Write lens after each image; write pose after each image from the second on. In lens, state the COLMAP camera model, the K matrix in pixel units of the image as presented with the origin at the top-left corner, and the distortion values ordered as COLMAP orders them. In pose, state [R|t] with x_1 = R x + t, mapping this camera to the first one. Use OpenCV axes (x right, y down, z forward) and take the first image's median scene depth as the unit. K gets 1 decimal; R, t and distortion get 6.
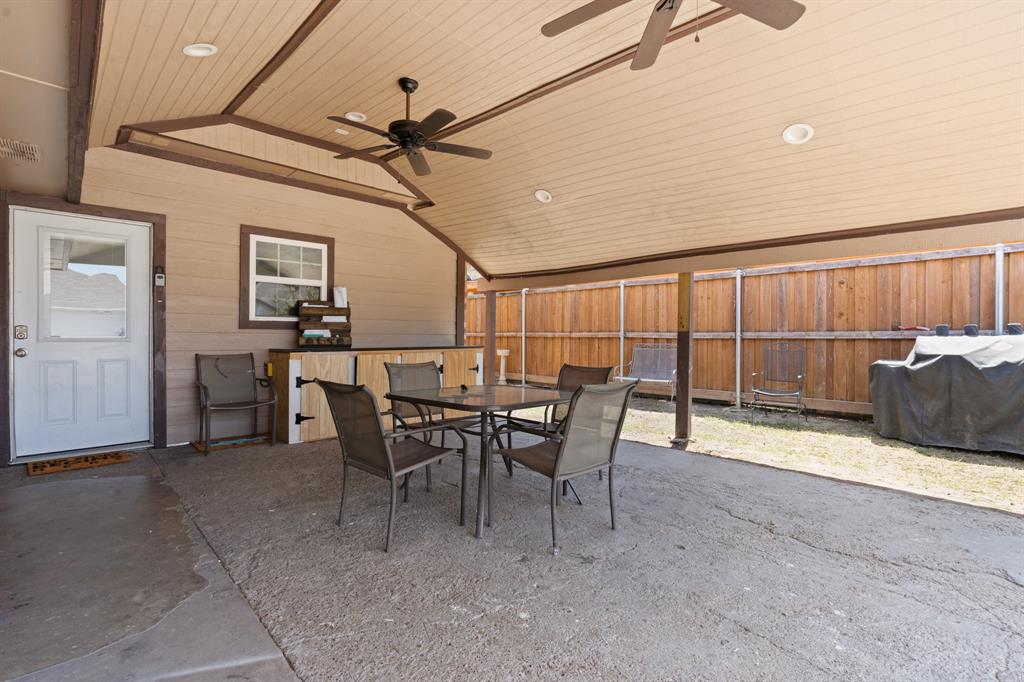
lens RADIAL K [[466.1, 0, 512.4], [0, 466.1, 337.3], [0, 0, 1]] dist [-0.008553, 0.002352]
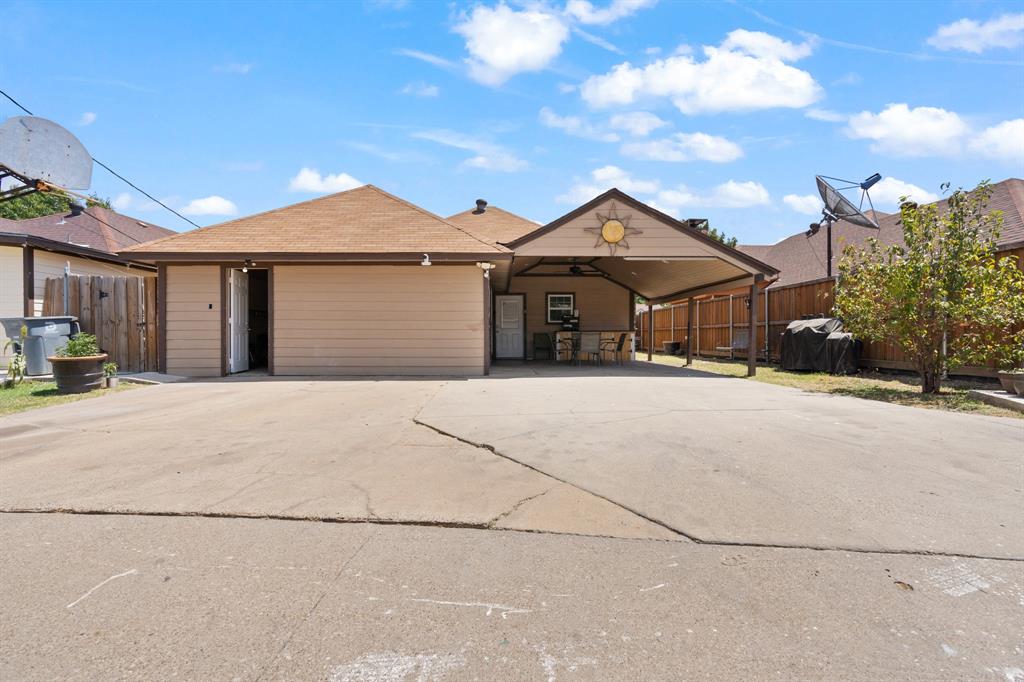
lens RADIAL K [[466.1, 0, 516.9], [0, 466.1, 336.3], [0, 0, 1]] dist [-0.008553, 0.002352]
pose [[0.740435, -0.008689, -0.672071, 1.374549], [0.001774, 0.999938, -0.010973, 0.092055], [0.672125, 0.006933, 0.740405, -1.453100]]
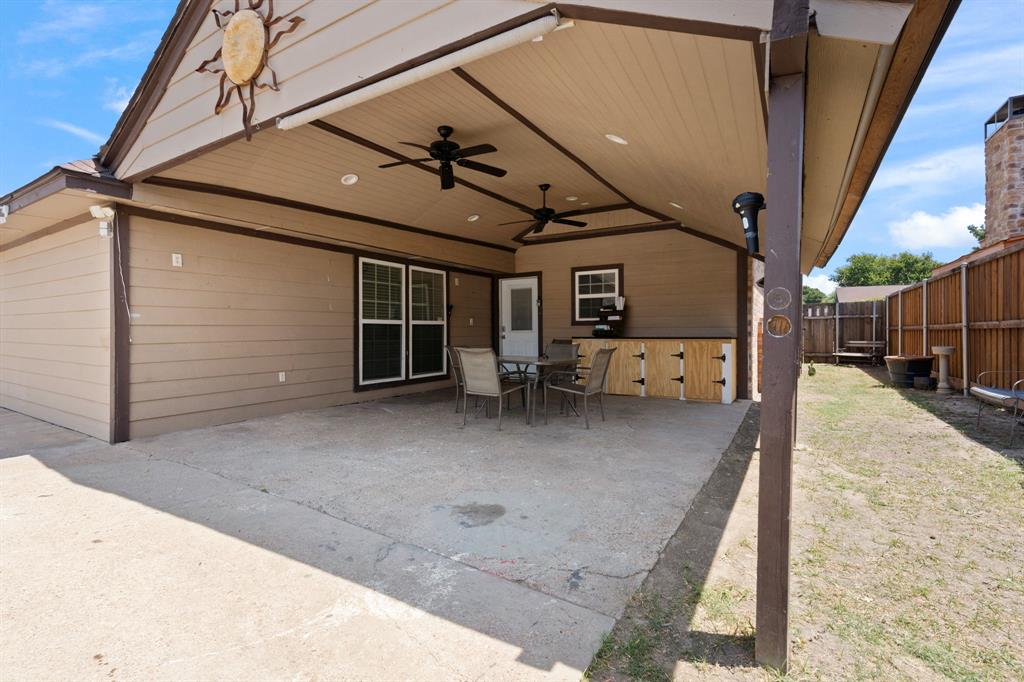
lens RADIAL K [[466.1, 0, 512.6], [0, 466.1, 335.5], [0, 0, 1]] dist [-0.008553, 0.002352]
pose [[0.250682, -0.001008, -0.968069, 1.078249], [-0.000090, 0.999999, -0.001065, 0.020905], [0.968069, 0.000354, 0.250682, 0.319400]]
